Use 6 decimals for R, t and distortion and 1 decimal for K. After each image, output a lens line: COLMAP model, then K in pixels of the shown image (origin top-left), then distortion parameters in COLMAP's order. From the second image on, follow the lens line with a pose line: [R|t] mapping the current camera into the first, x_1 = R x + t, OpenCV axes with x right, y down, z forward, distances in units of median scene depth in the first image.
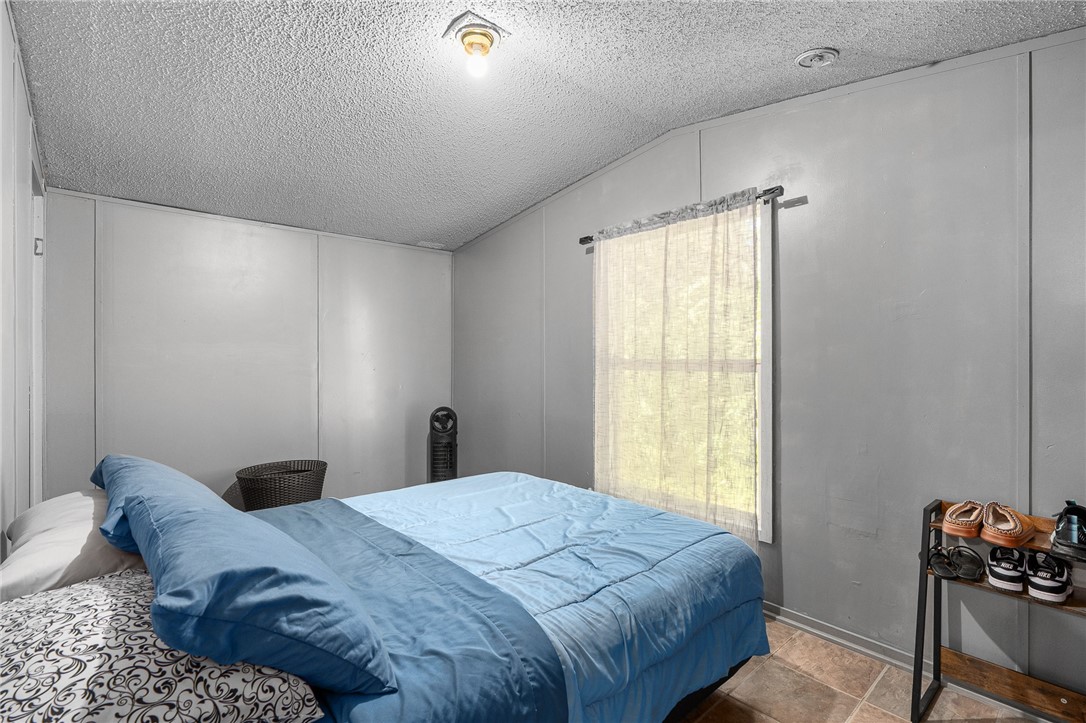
lens RADIAL K [[492.0, 0, 543.7], [0, 492.0, 359.0], [0, 0, 1]] dist [-0.008653, 0.002027]
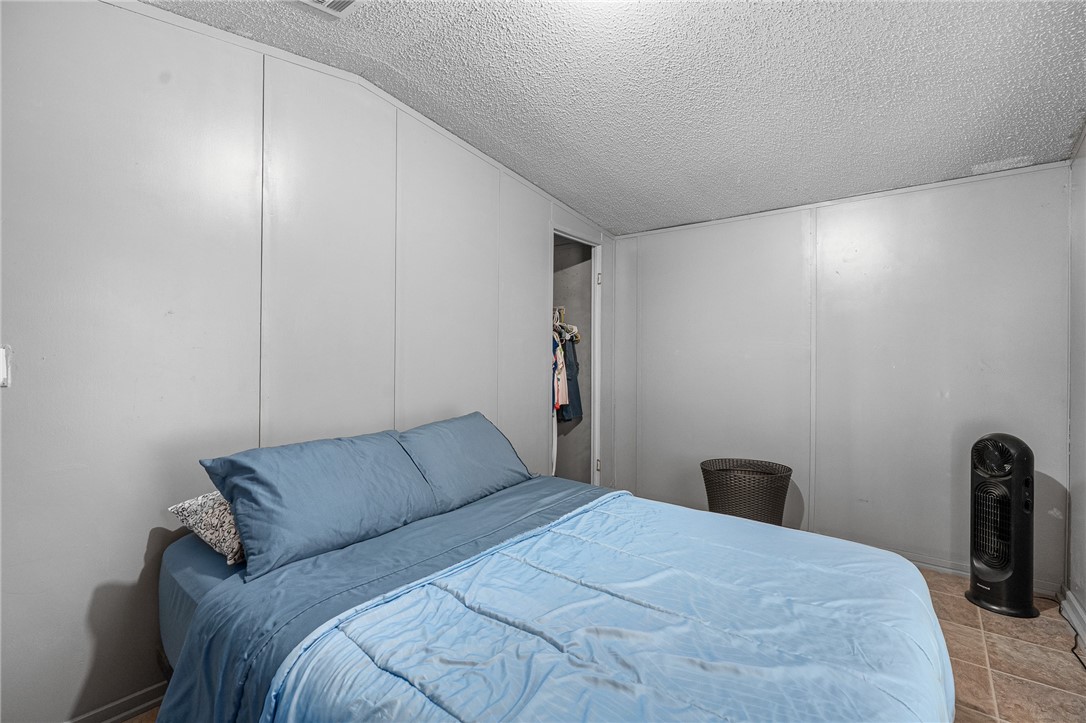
lens RADIAL K [[492.0, 0, 544.6], [0, 492.0, 357.1], [0, 0, 1]] dist [-0.008653, 0.002027]
pose [[0.183052, 0.009765, -0.983055, 1.229564], [-0.006110, 0.999943, 0.008795, 0.012375], [0.983084, 0.004397, 0.183101, 1.583940]]
